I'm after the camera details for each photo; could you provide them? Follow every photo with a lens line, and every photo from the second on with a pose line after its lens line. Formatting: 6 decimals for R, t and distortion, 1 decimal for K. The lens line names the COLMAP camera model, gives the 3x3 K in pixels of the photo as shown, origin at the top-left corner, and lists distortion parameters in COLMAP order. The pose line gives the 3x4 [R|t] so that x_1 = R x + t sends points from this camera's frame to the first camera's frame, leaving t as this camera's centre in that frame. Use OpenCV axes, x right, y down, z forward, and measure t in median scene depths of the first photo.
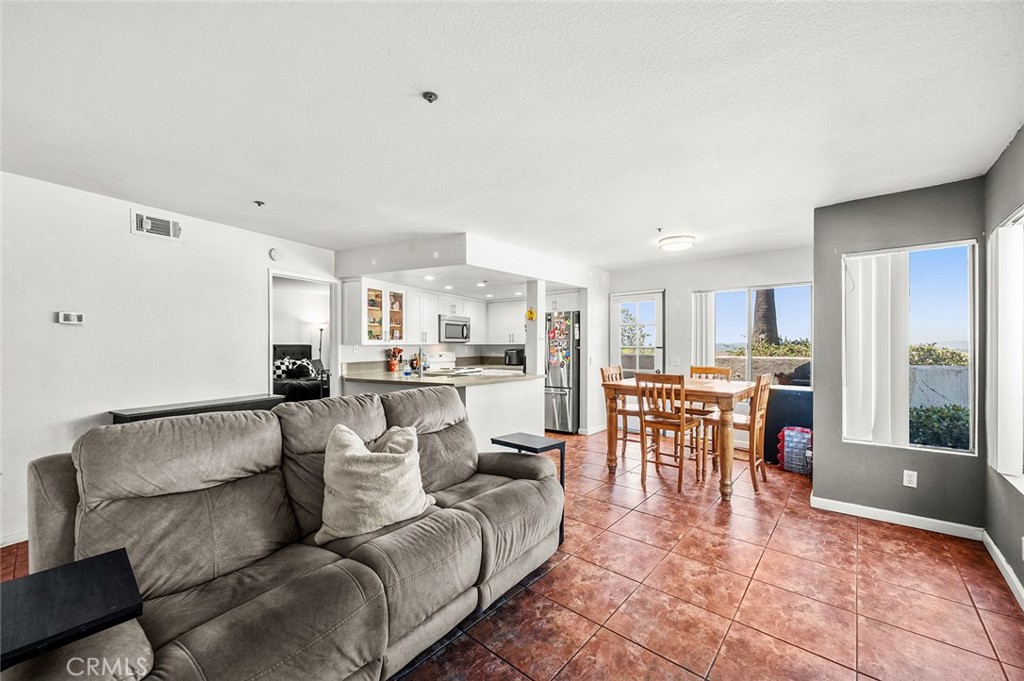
lens RADIAL K [[403.4, 0, 512.4], [0, 403.4, 344.2], [0, 0, 1]] dist [0.000448, 0.000133]
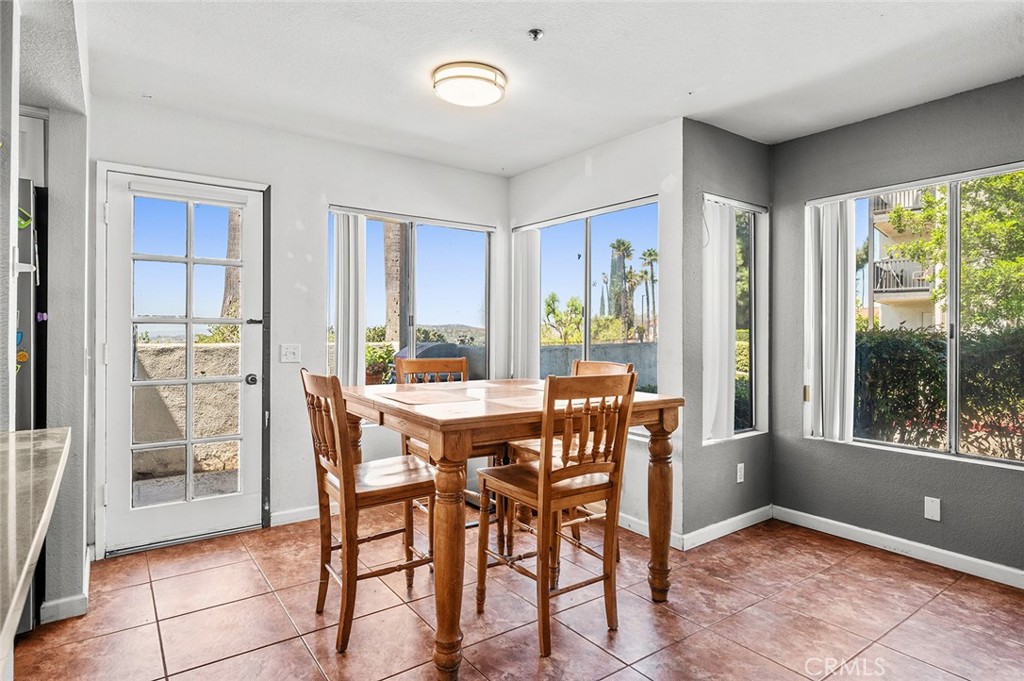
lens RADIAL K [[561.6, 0, 517.7], [0, 561.6, 333.3], [0, 0, 1]] dist [0.001241, -0.000158]
pose [[0.230104, 0.000508, 0.973166, -0.148803], [-0.003369, 0.999994, 0.000275, 0.020220], [-0.973160, -0.003341, 0.230104, 0.625270]]
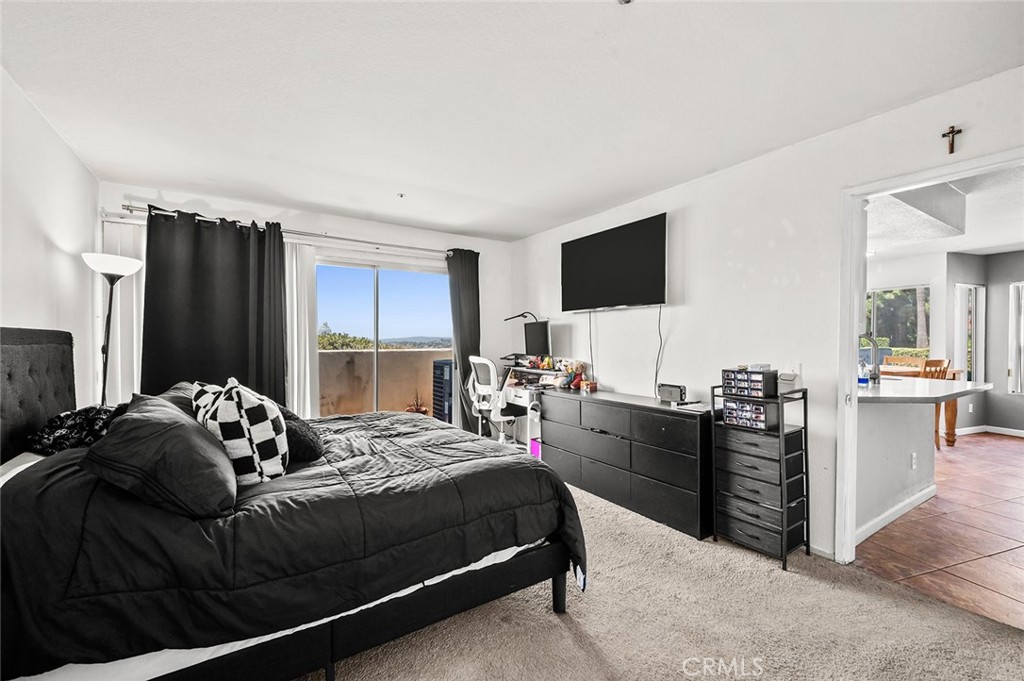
lens RADIAL K [[438.7, 0, 512.0], [0, 438.7, 340.5], [0, 0, 1]] dist [0.002755, 0.000560]
pose [[0.484846, -0.005722, 0.874581, -0.965776], [-0.004033, 0.999953, 0.008778, 0.005344], [-0.874590, -0.007783, 0.484800, 0.987606]]
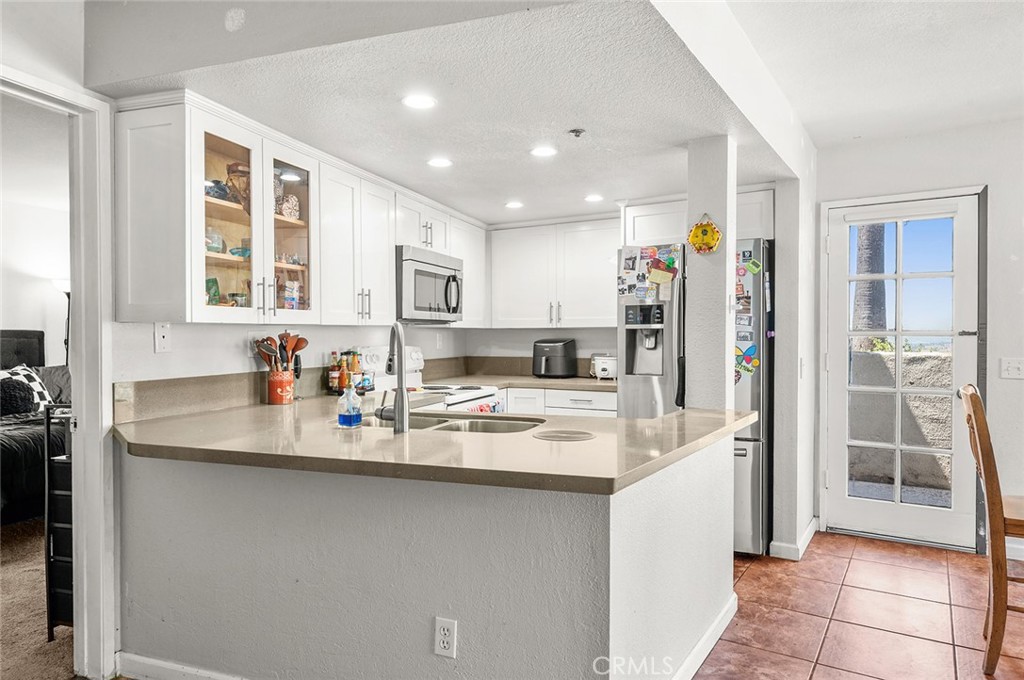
lens RADIAL K [[646.9, 0, 503.2], [0, 646.9, 341.7], [0, 0, 1]] dist [0.000077, 0.000933]
pose [[0.991677, -0.002057, 0.128737, -0.181385], [0.000710, 0.999945, 0.010504, 0.009935], [-0.128751, -0.010325, 0.991623, 0.443681]]
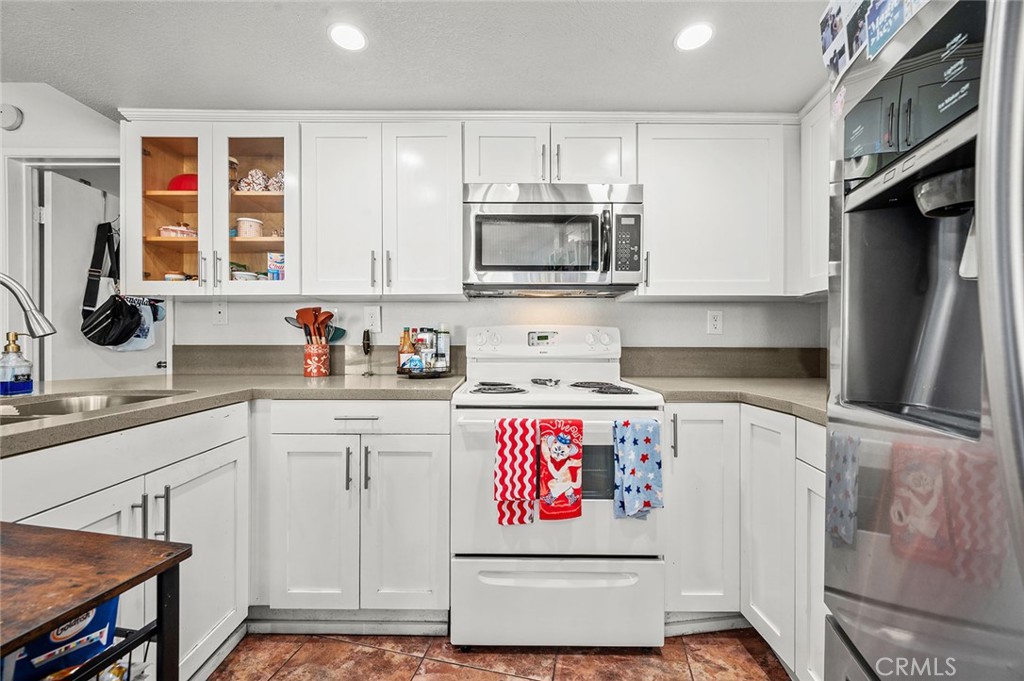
lens RADIAL K [[403.4, 0, 512.4], [0, 403.4, 344.2], [0, 0, 1]] dist [0.000448, 0.000133]
pose [[0.462186, 0.000746, -0.886783, 0.097213], [-0.000921, 1.000000, 0.000362, 0.039462], [0.886783, 0.000650, 0.462186, 1.003969]]
